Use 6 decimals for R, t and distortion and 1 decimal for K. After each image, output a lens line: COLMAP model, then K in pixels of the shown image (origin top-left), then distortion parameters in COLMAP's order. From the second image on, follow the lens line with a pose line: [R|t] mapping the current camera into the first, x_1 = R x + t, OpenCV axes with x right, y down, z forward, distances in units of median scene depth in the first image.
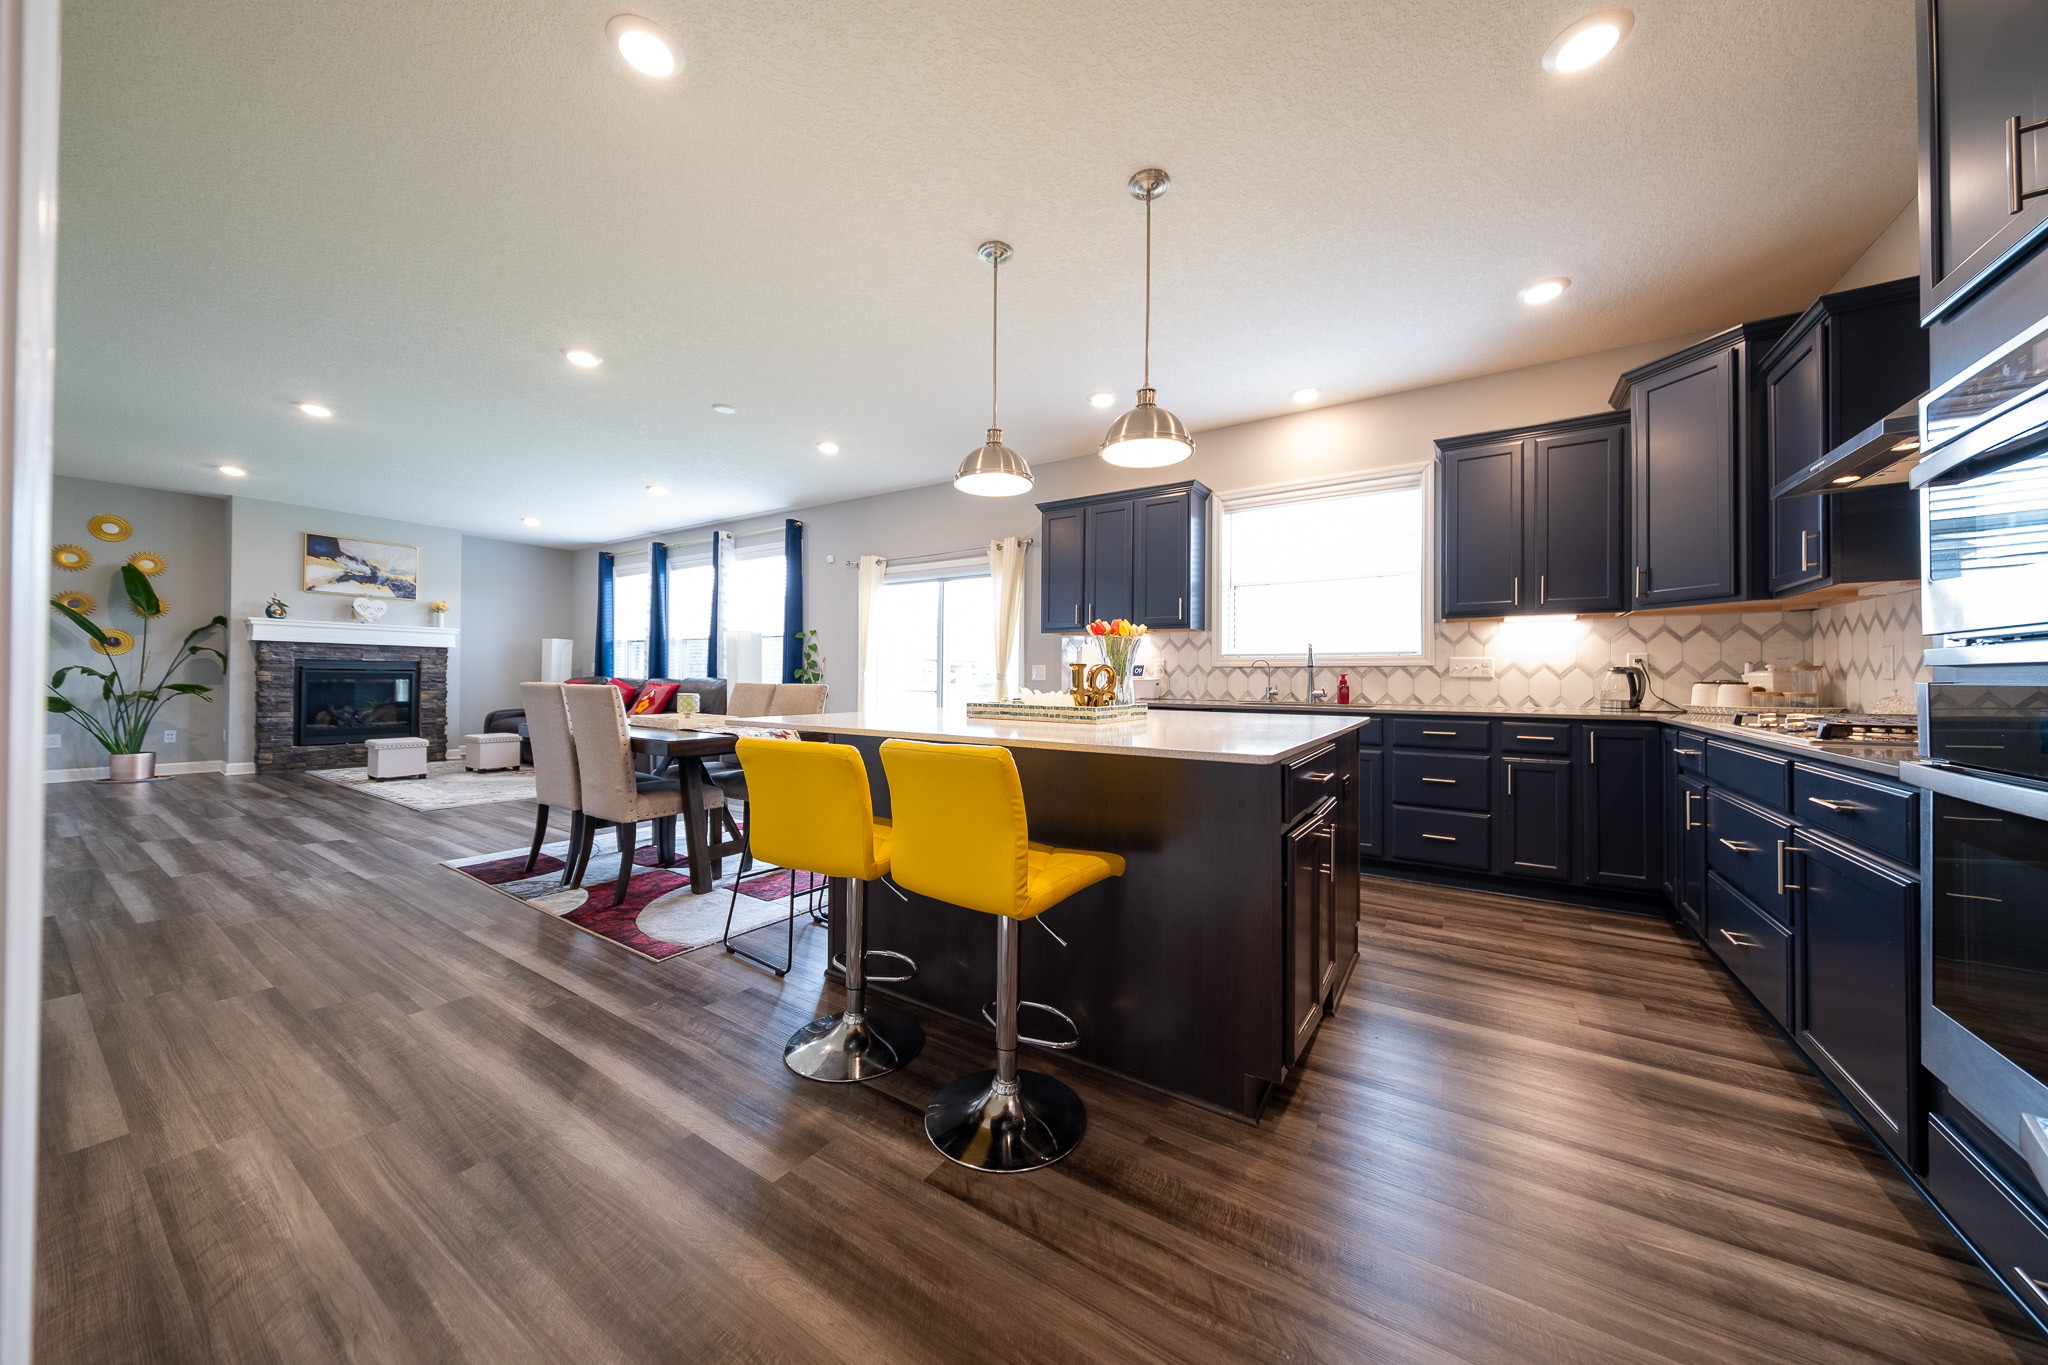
lens RADIAL K [[690.8, 0, 1017.0], [0, 690.8, 674.3], [0, 0, 1]] dist [-0.001029, -0.000130]
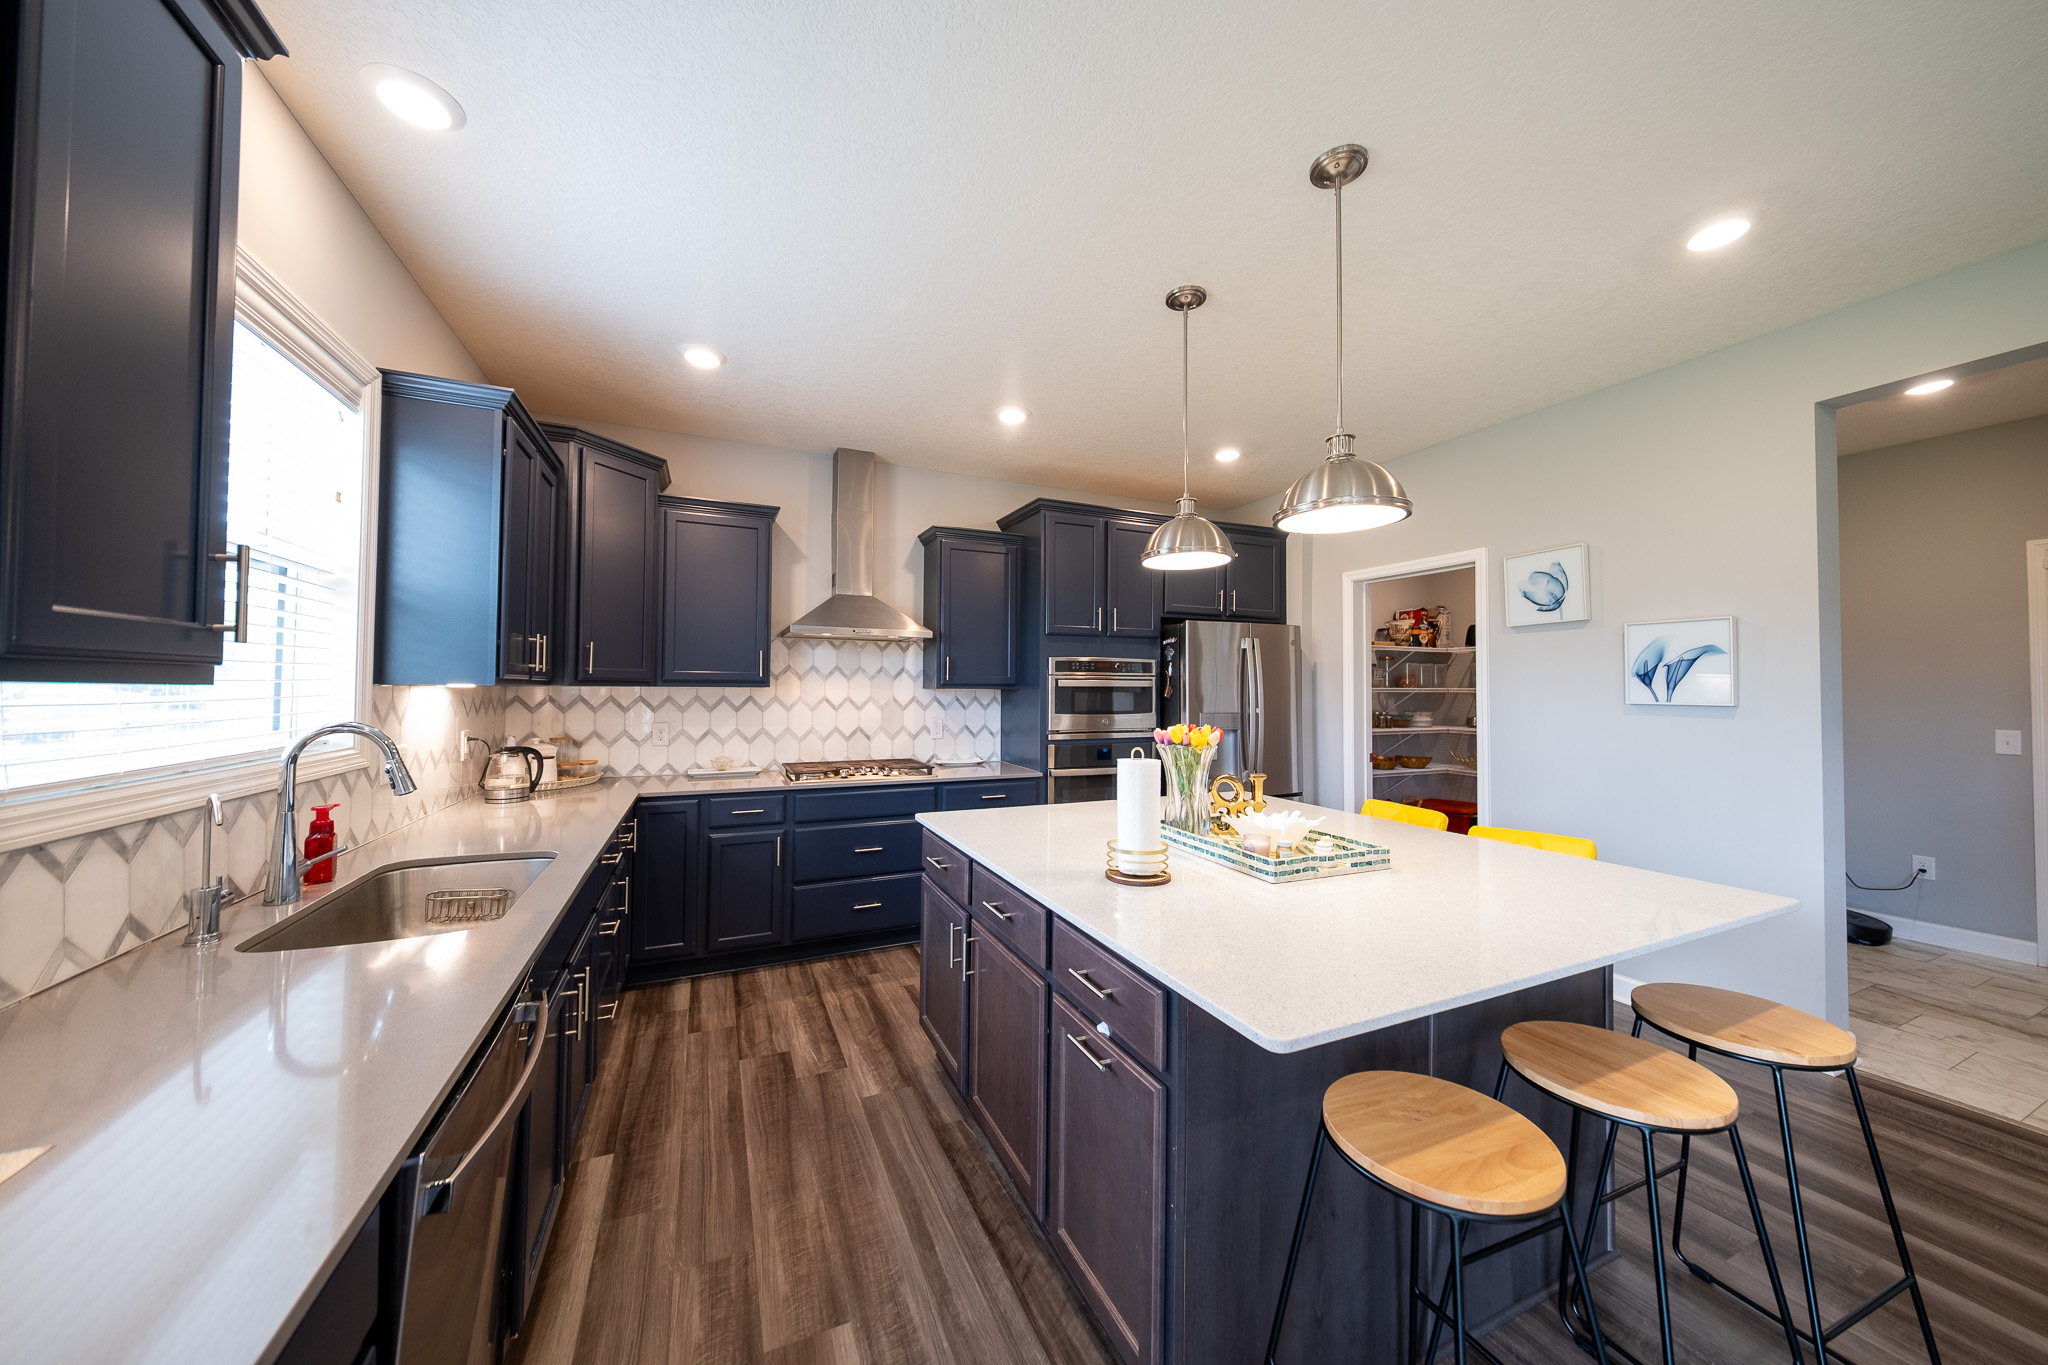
lens RADIAL K [[690.8, 0, 1017.0], [0, 690.8, 674.3], [0, 0, 1]] dist [-0.001029, -0.000130]
pose [[-0.845554, -0.001938, 0.533887, -0.071952], [-0.017793, 0.999540, -0.024551, -0.066060], [-0.533594, -0.030259, -0.845200, 1.042366]]
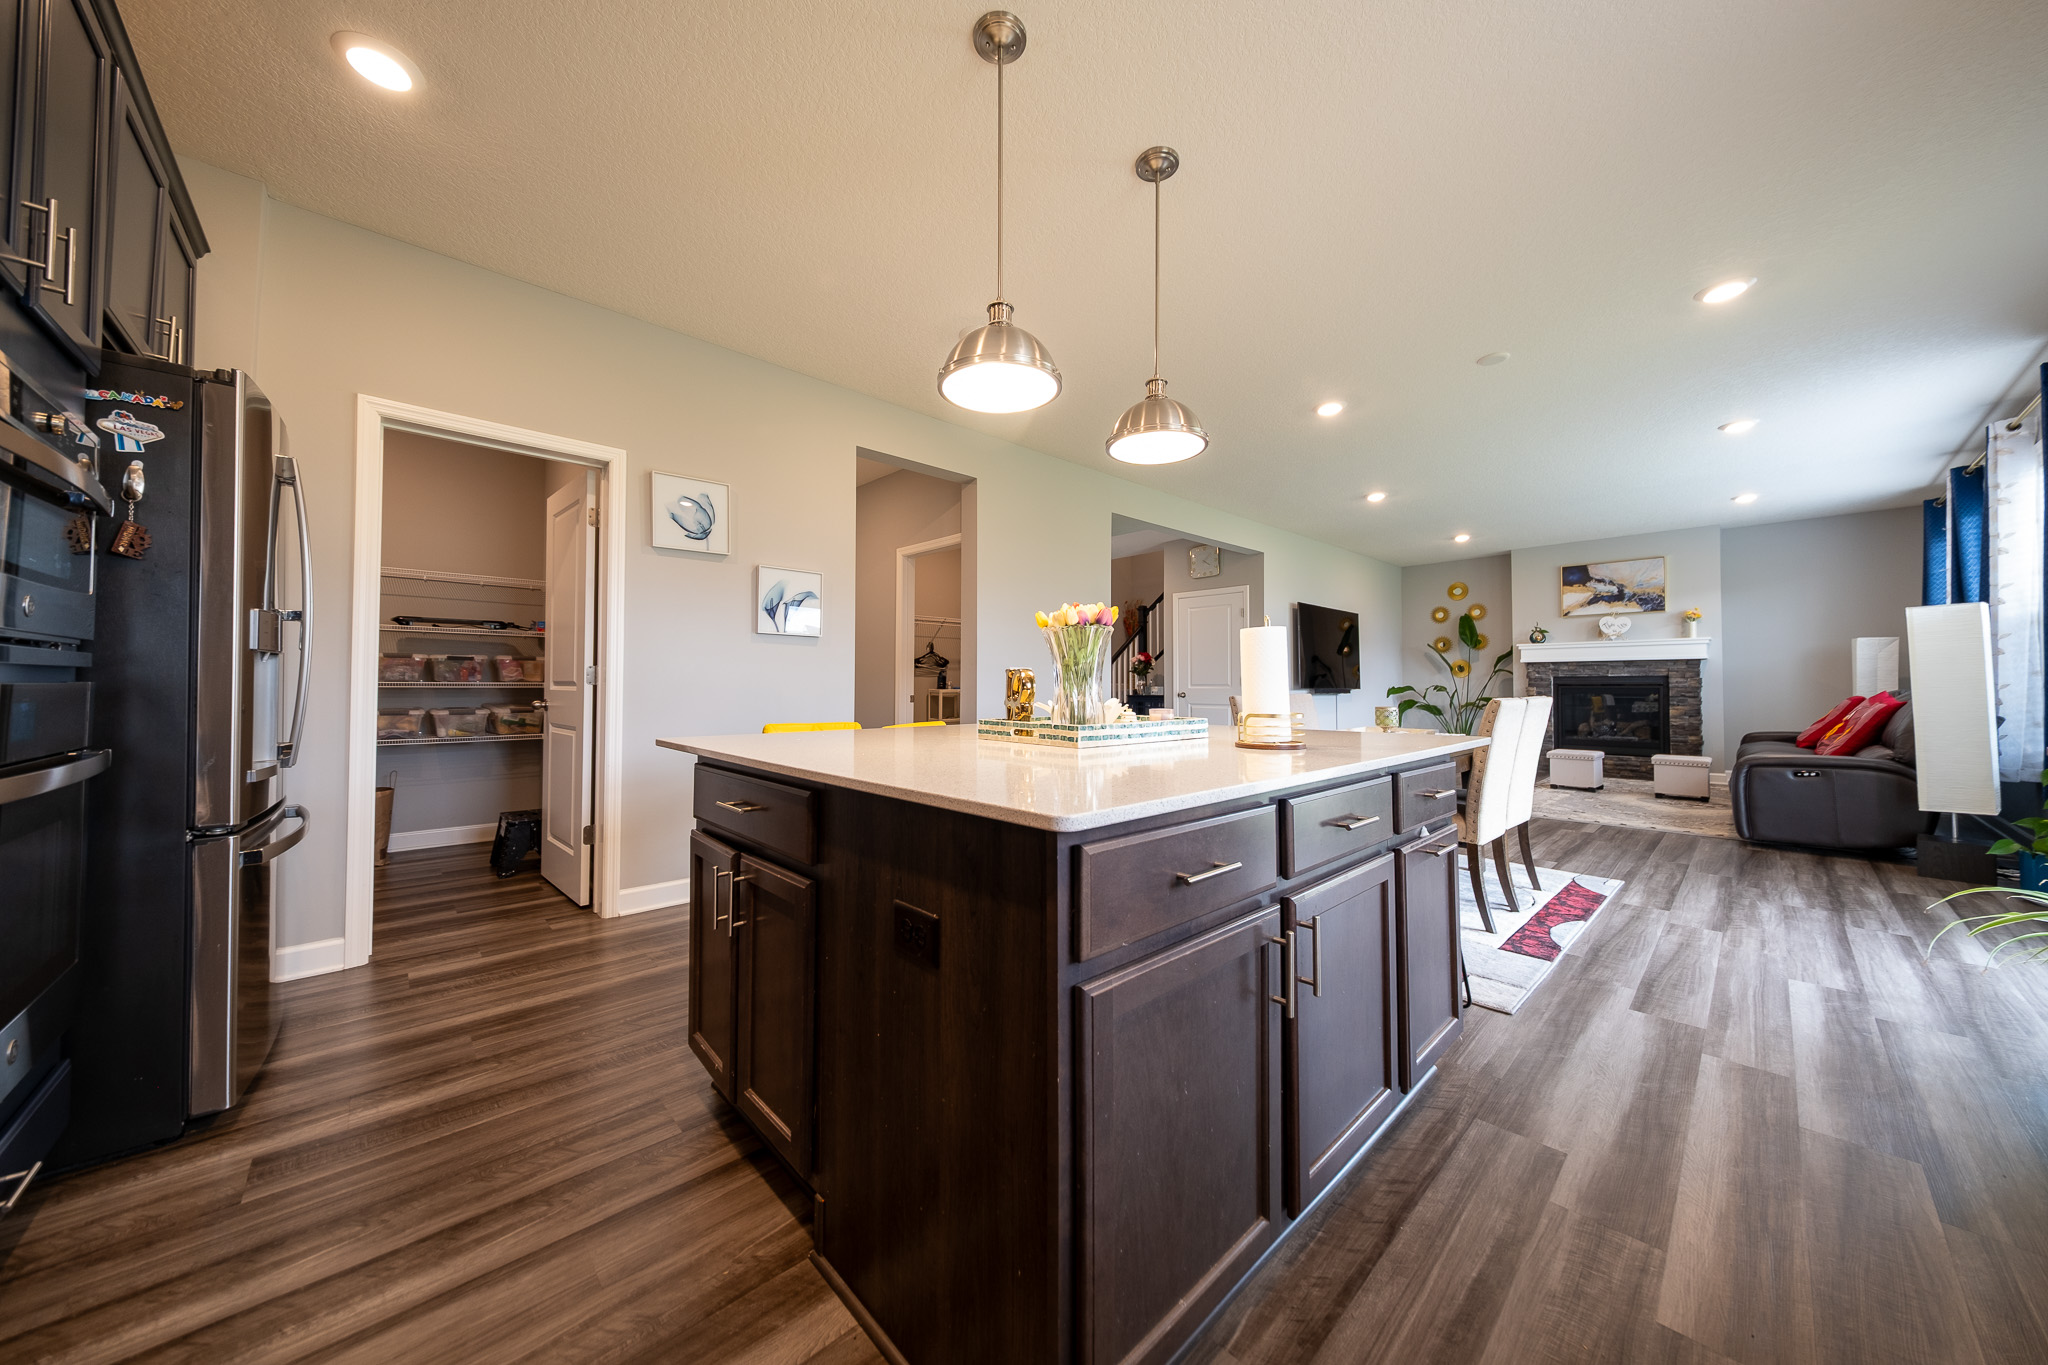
lens RADIAL K [[690.8, 0, 1017.0], [0, 690.8, 674.3], [0, 0, 1]] dist [-0.001029, -0.000130]
pose [[-0.231988, -0.028712, -0.972295, 0.479625], [0.005004, 0.999516, -0.030710, 0.008248], [0.972706, -0.011990, -0.231732, 0.628366]]
